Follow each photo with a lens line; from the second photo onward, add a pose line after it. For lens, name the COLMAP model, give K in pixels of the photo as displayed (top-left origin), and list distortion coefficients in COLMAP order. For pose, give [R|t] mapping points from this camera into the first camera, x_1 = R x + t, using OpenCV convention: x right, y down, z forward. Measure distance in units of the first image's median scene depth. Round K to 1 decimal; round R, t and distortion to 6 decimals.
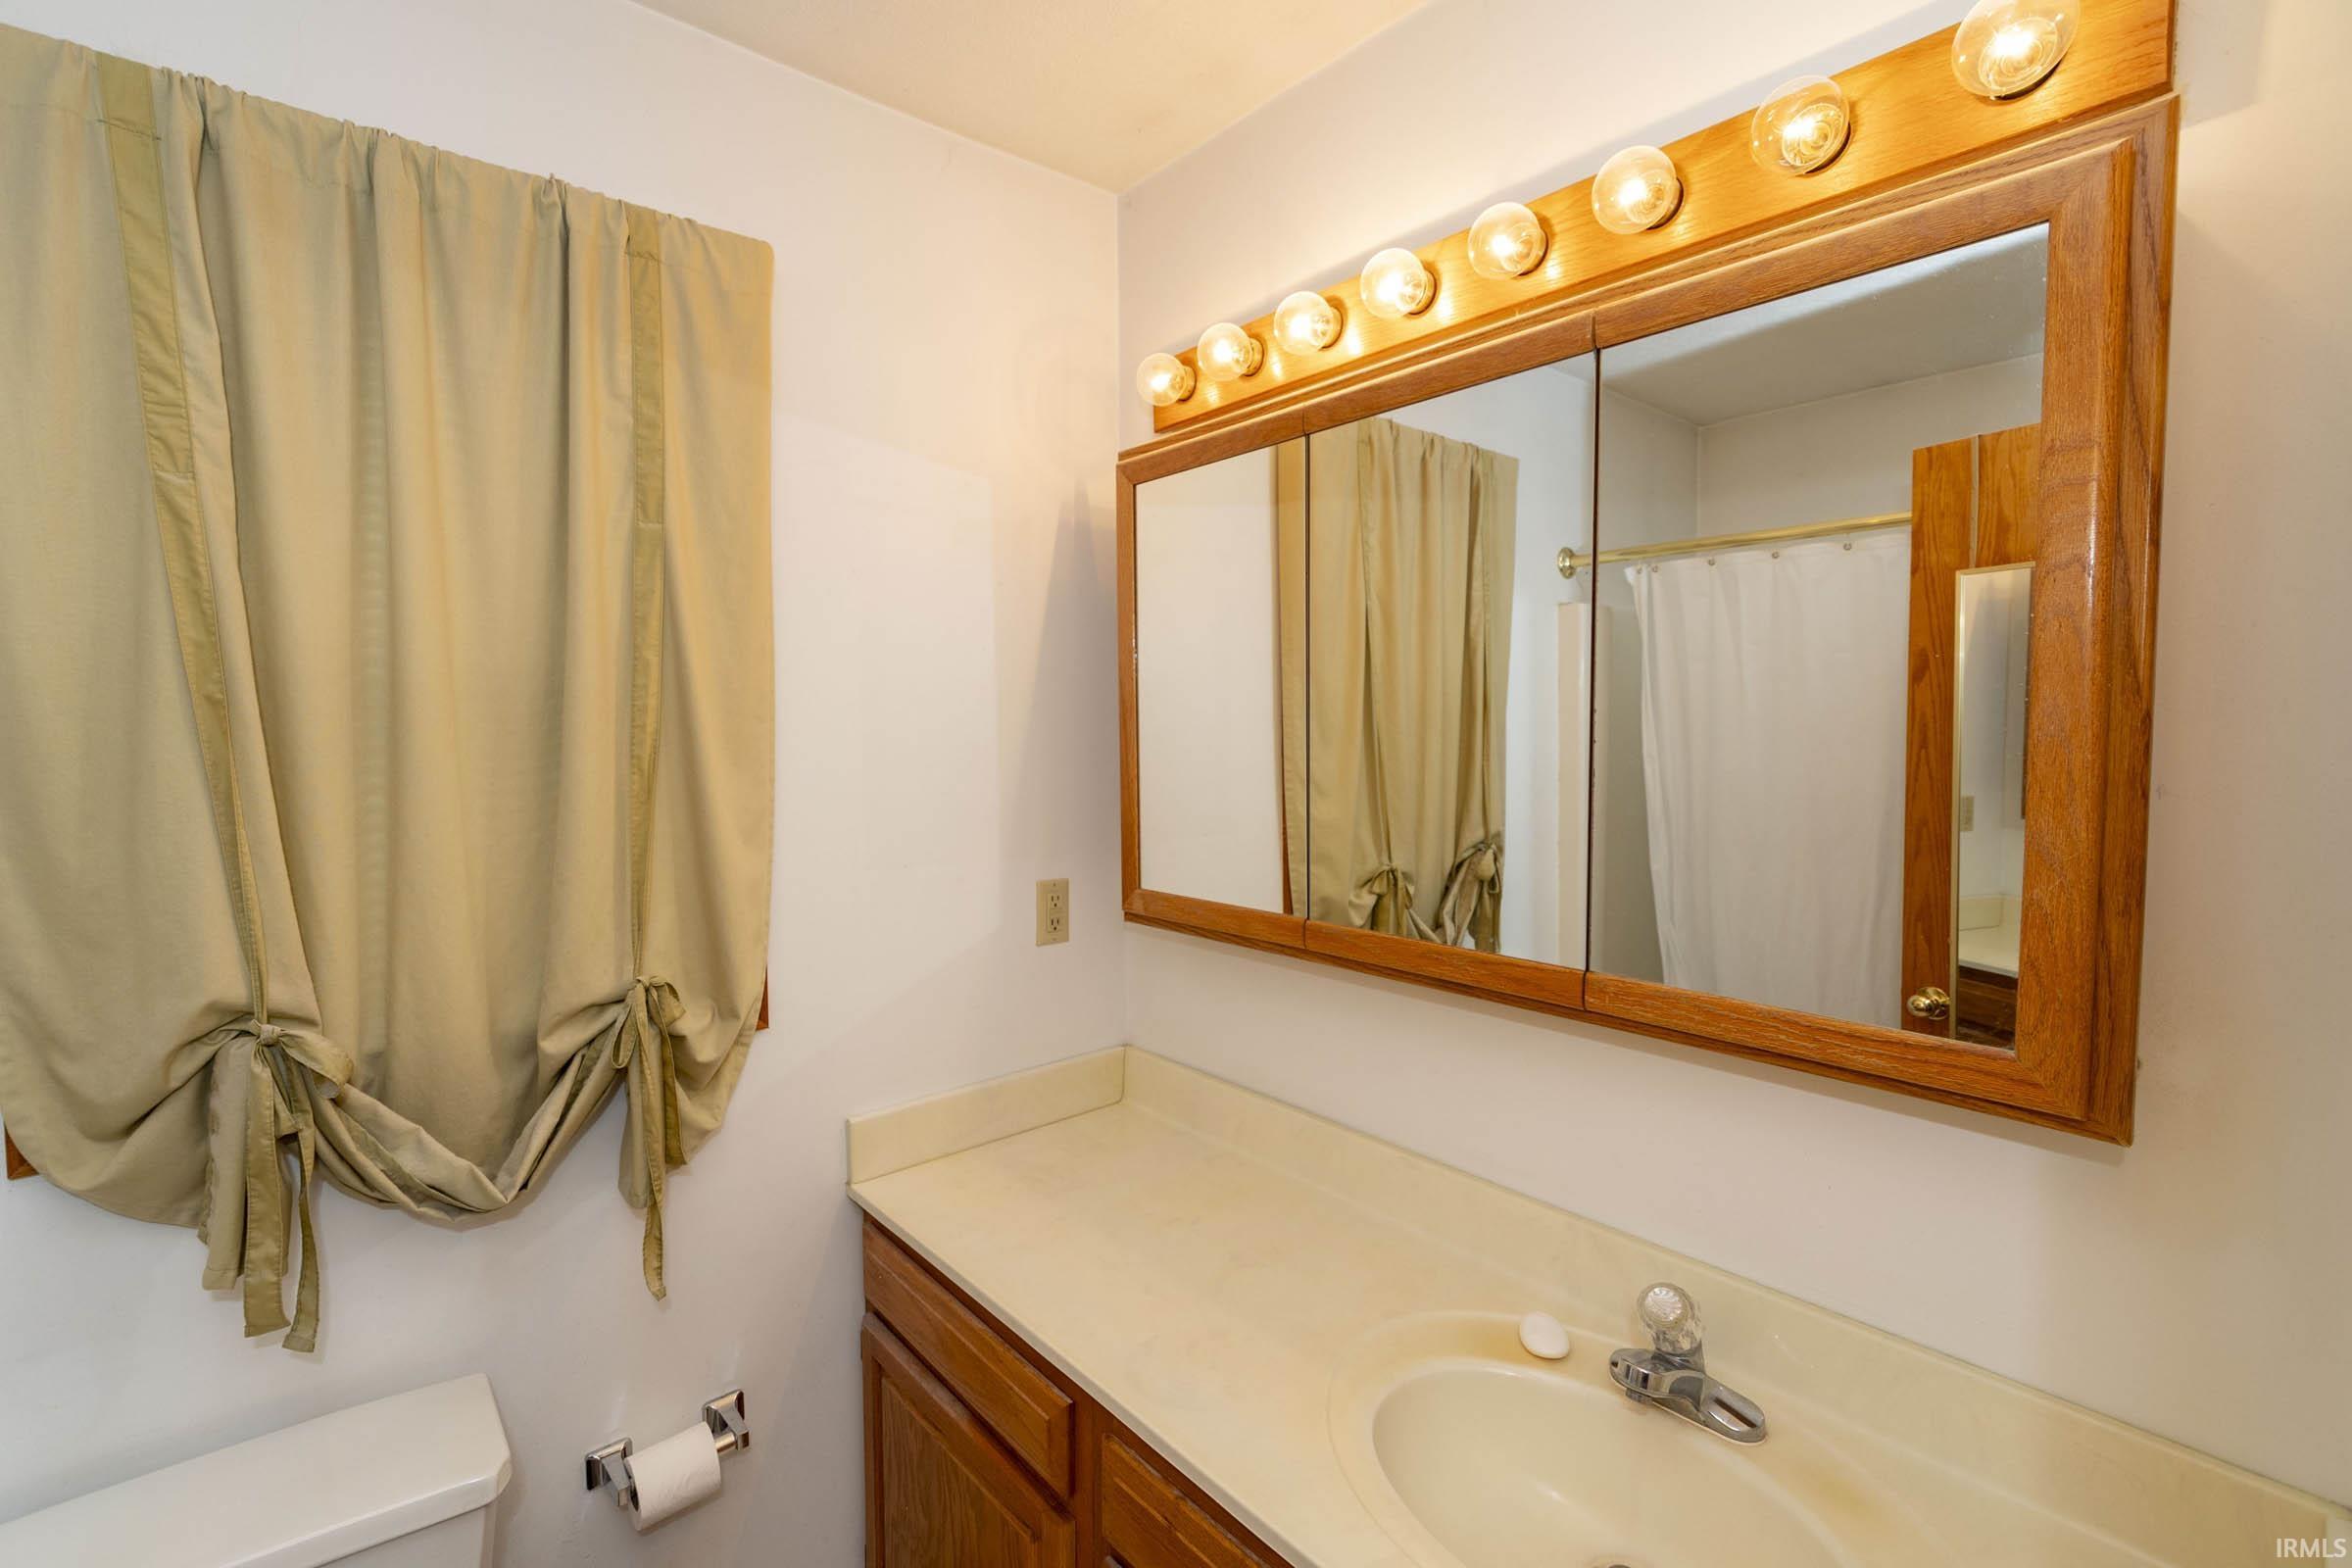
lens RADIAL K [[1045.7, 0, 1181.1], [0, 1045.7, 785.4], [0, 0, 1]] dist [-0.000048, 0.001997]
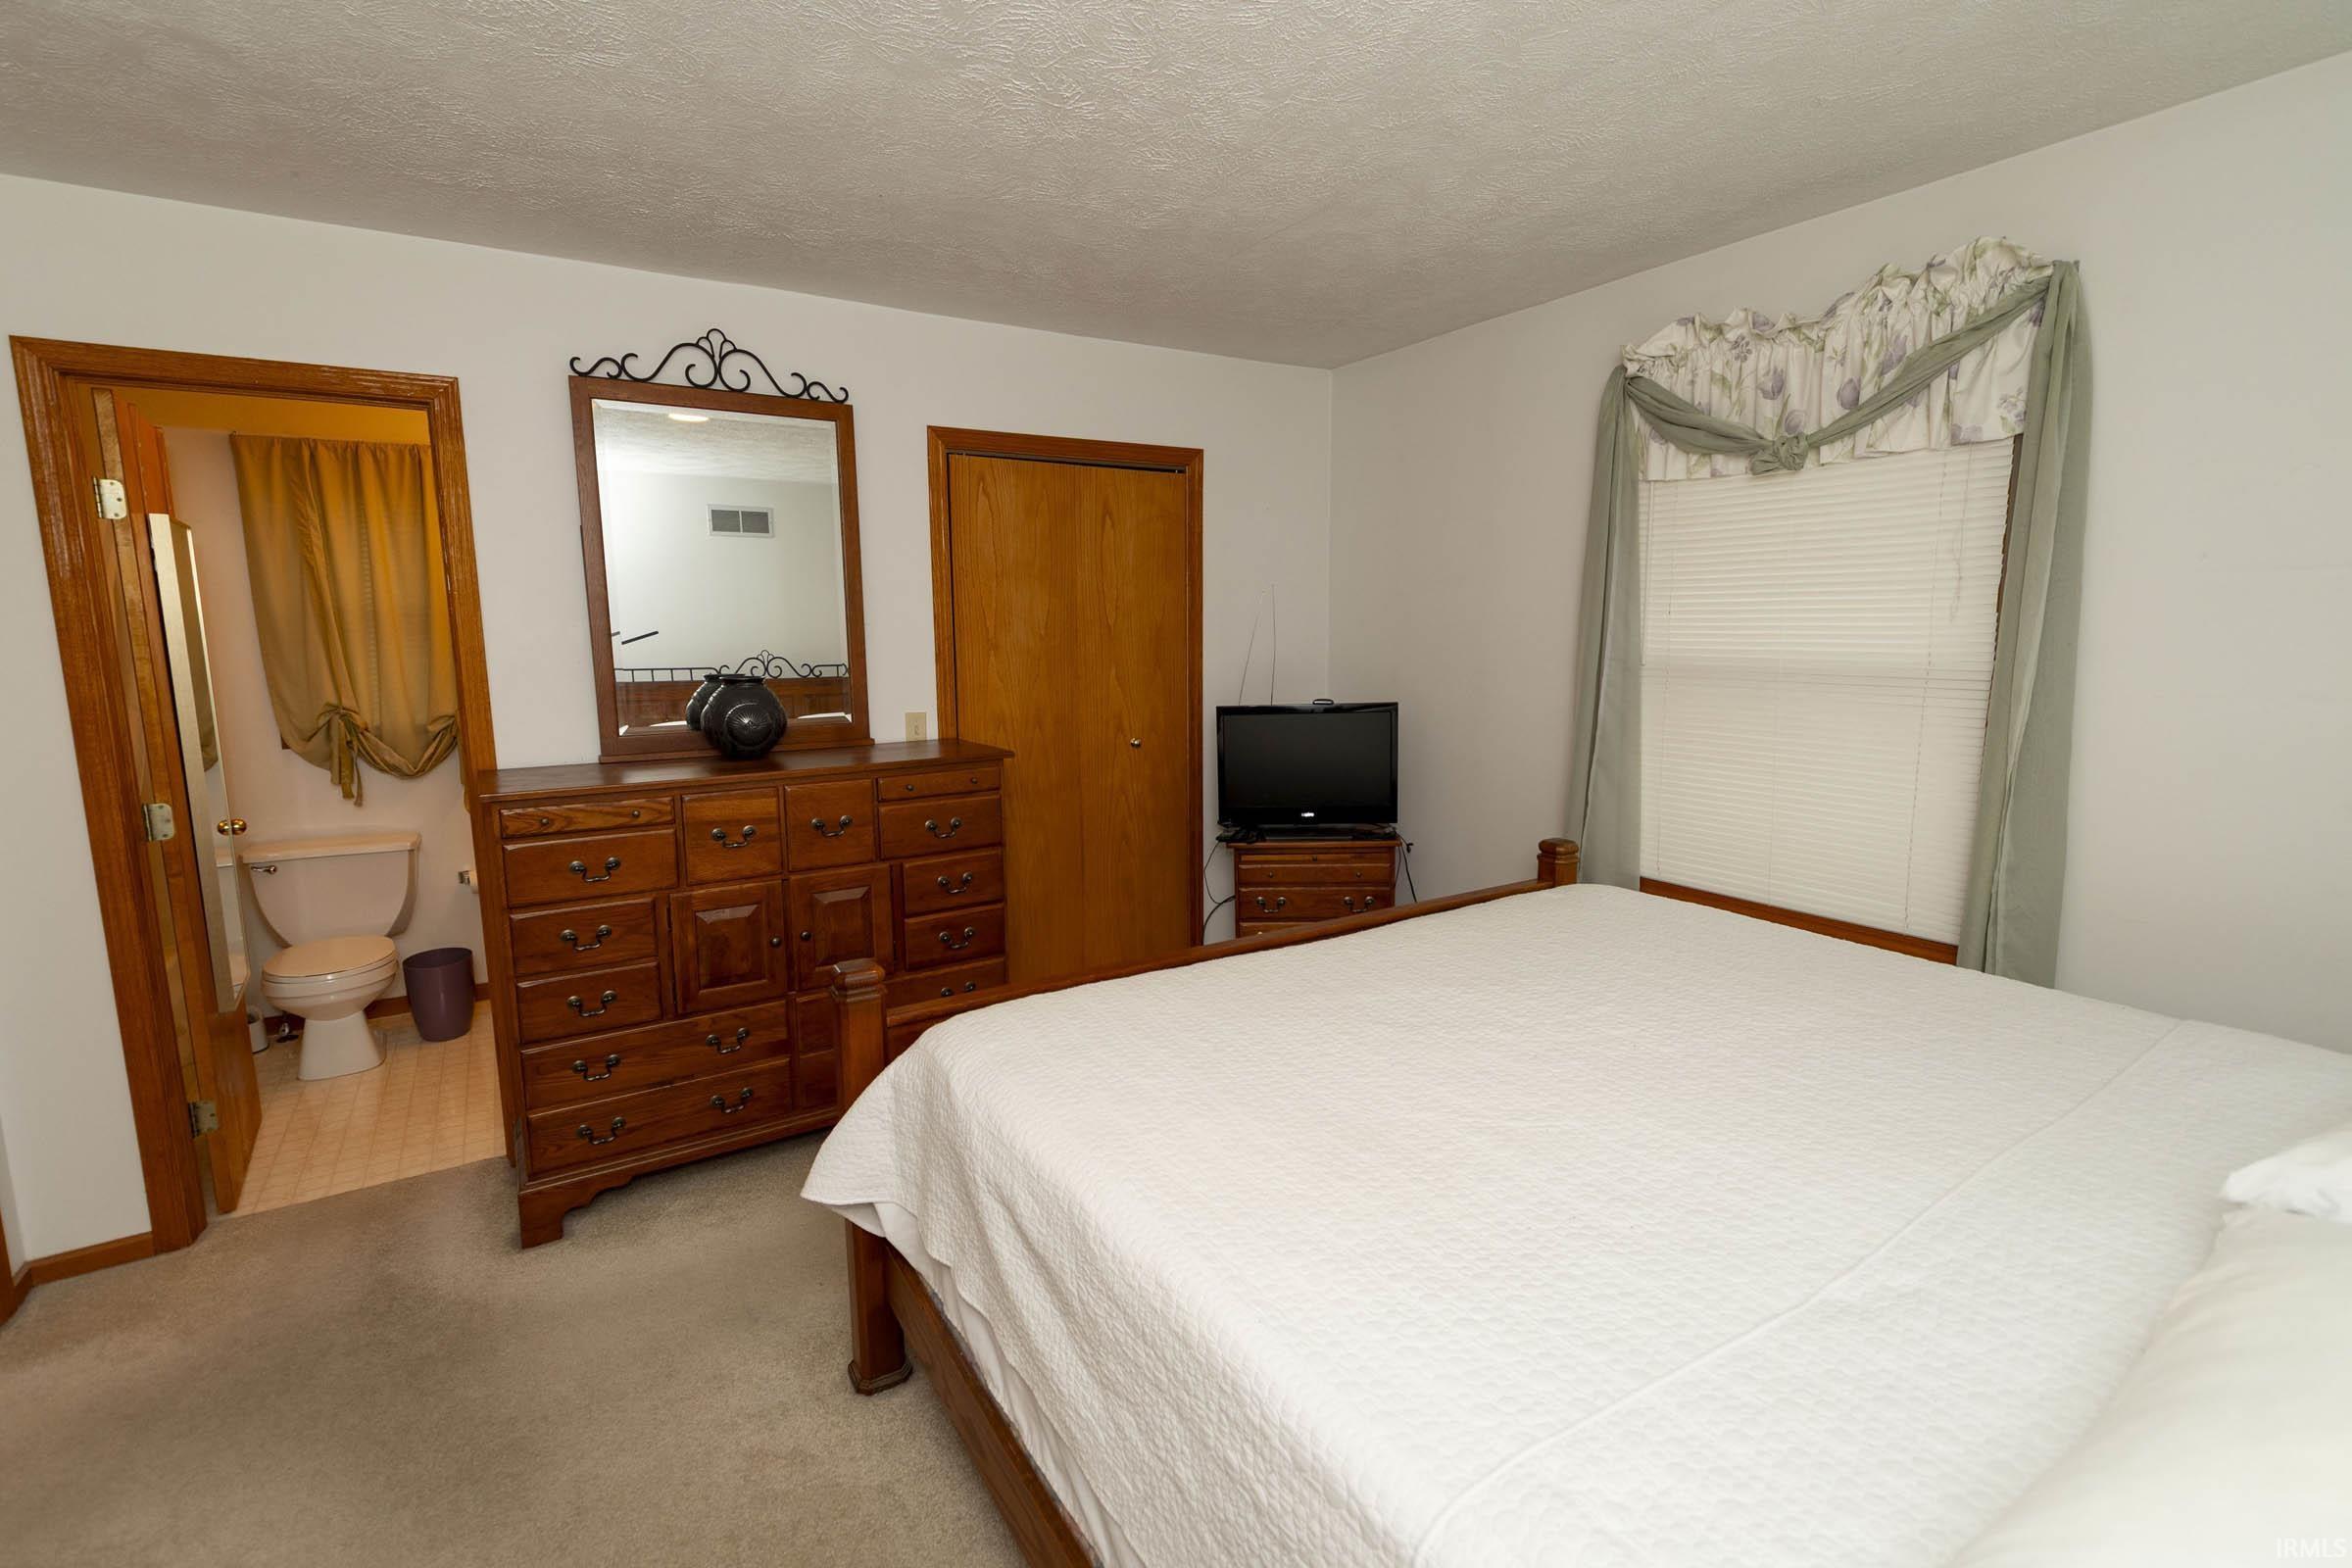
lens RADIAL K [[1045.7, 0, 1170.7], [0, 1045.7, 779.8], [0, 0, 1]] dist [-0.000048, 0.001997]
pose [[0.988239, 0.029362, -0.150074, 2.392176], [-0.015224, 0.995408, 0.094501, 0.084085], [0.152160, -0.091105, 0.984148, -2.043021]]
